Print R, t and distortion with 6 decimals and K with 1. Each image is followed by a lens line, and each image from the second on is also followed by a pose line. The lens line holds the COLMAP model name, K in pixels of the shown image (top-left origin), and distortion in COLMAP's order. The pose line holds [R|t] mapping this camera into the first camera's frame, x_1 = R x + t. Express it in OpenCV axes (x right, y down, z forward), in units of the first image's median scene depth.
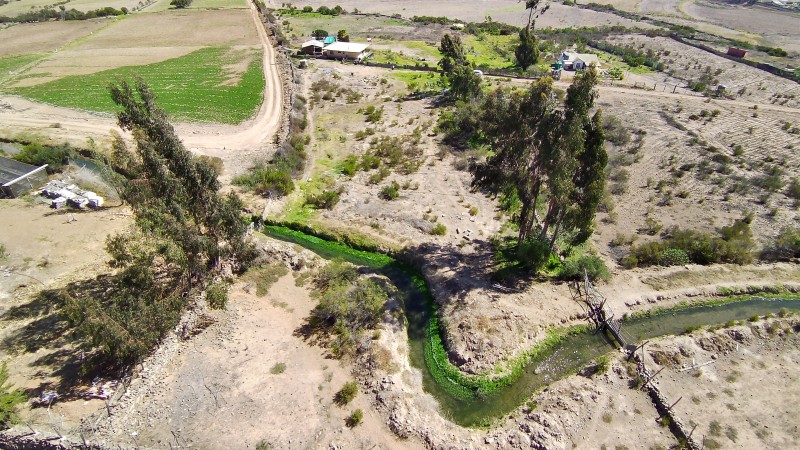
lens RADIAL K [[428.9, 0, 400.7], [0, 428.9, 183.3], [0, 0, 1]] dist [0.042026, -0.053800]
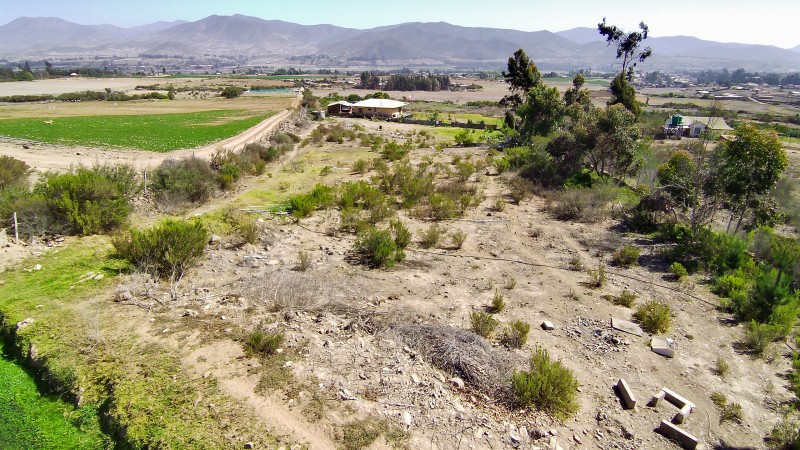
lens RADIAL K [[428.9, 0, 400.7], [0, 428.9, 183.3], [0, 0, 1]] dist [0.042026, -0.053800]
pose [[0.991738, 0.026841, -0.125439, 0.035275], [-0.058945, 0.963867, -0.259781, 0.060660], [0.113934, 0.265029, 0.957486, 0.648801]]
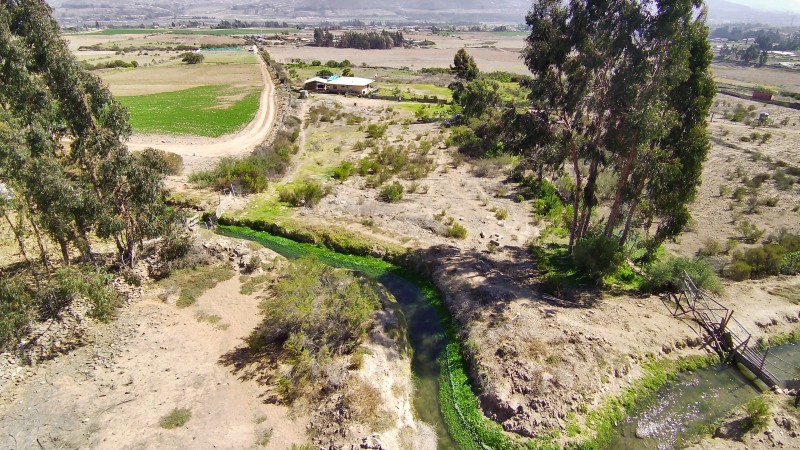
lens RADIAL K [[428.9, 0, 400.7], [0, 428.9, 183.3], [0, 0, 1]] dist [0.042026, -0.053800]
pose [[0.999789, 0.003044, -0.020312, 0.008556], [-0.006266, 0.987021, -0.160471, 0.125882], [0.019560, 0.160564, 0.986832, 0.236723]]
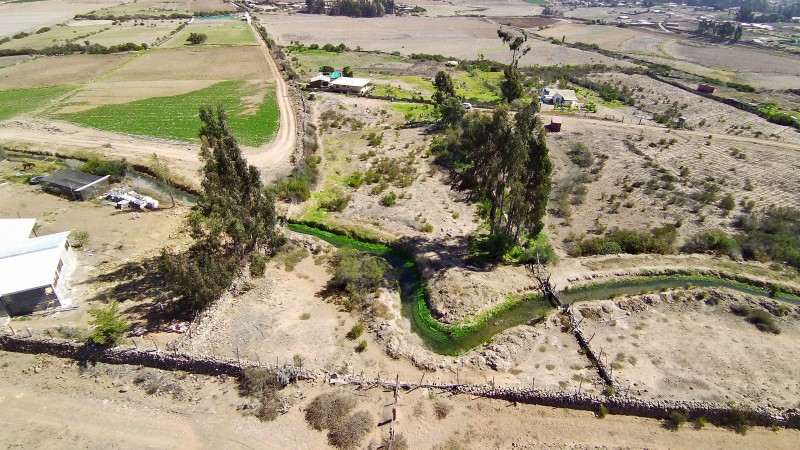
lens RADIAL K [[428.9, 0, 400.7], [0, 428.9, 183.3], [0, 0, 1]] dist [0.042026, -0.053800]
pose [[0.999965, 0.007858, 0.002891, 0.006476], [-0.007632, 0.997425, -0.071305, 0.059297], [-0.003444, 0.071280, 0.997450, -0.224333]]
